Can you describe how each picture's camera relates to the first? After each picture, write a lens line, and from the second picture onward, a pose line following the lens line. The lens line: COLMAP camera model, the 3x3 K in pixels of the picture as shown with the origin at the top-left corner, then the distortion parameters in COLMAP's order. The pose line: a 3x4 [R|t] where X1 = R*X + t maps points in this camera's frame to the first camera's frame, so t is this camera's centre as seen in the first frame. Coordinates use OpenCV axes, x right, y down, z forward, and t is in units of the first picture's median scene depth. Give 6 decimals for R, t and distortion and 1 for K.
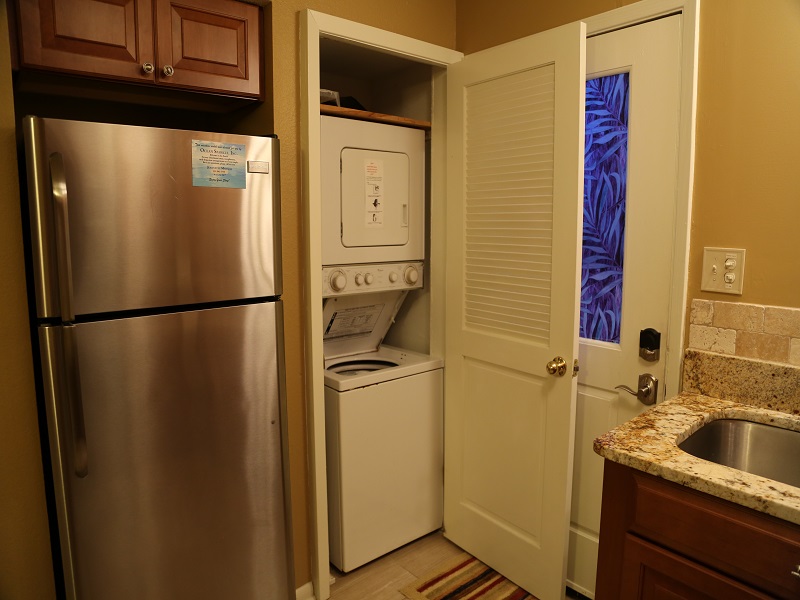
lens RADIAL K [[538.1, 0, 410.2], [0, 538.1, 281.2], [0, 0, 1]] dist [-0.110383, 0.057495]
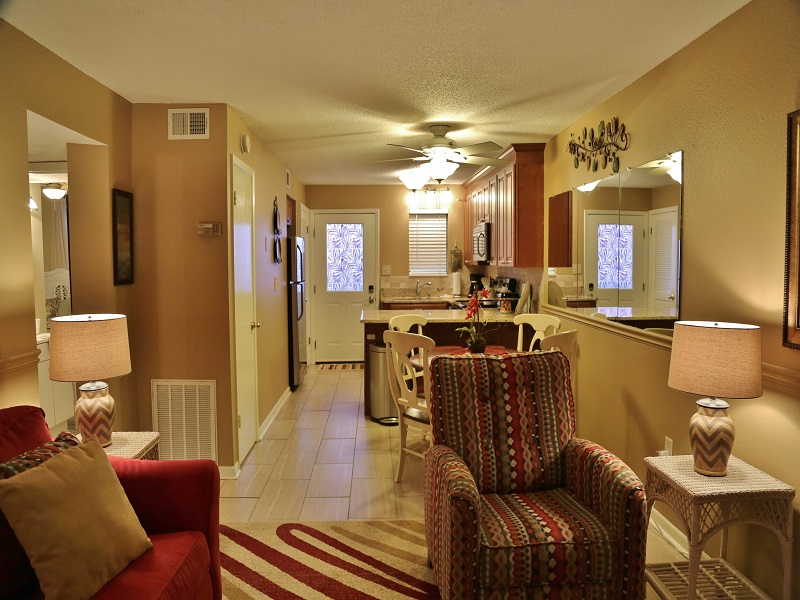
lens RADIAL K [[538.1, 0, 413.1], [0, 538.1, 297.8], [0, 0, 1]] dist [-0.110383, 0.057495]
pose [[0.610576, -0.055986, 0.789976, -3.106514], [0.089353, 0.995999, 0.001526, 0.242012], [-0.786901, 0.069655, 0.613135, -2.147545]]
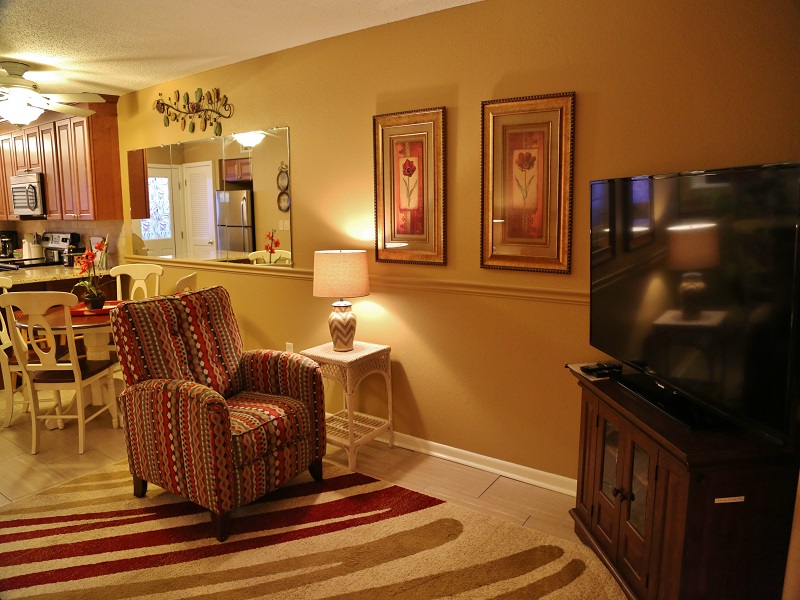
lens RADIAL K [[538.1, 0, 401.1], [0, 538.1, 295.4], [0, 0, 1]] dist [-0.110383, 0.057495]
pose [[-0.244125, -0.153639, 0.957496, -3.655287], [0.114266, 0.975934, 0.185731, 0.187865], [-0.962988, 0.154750, -0.220694, -1.671092]]
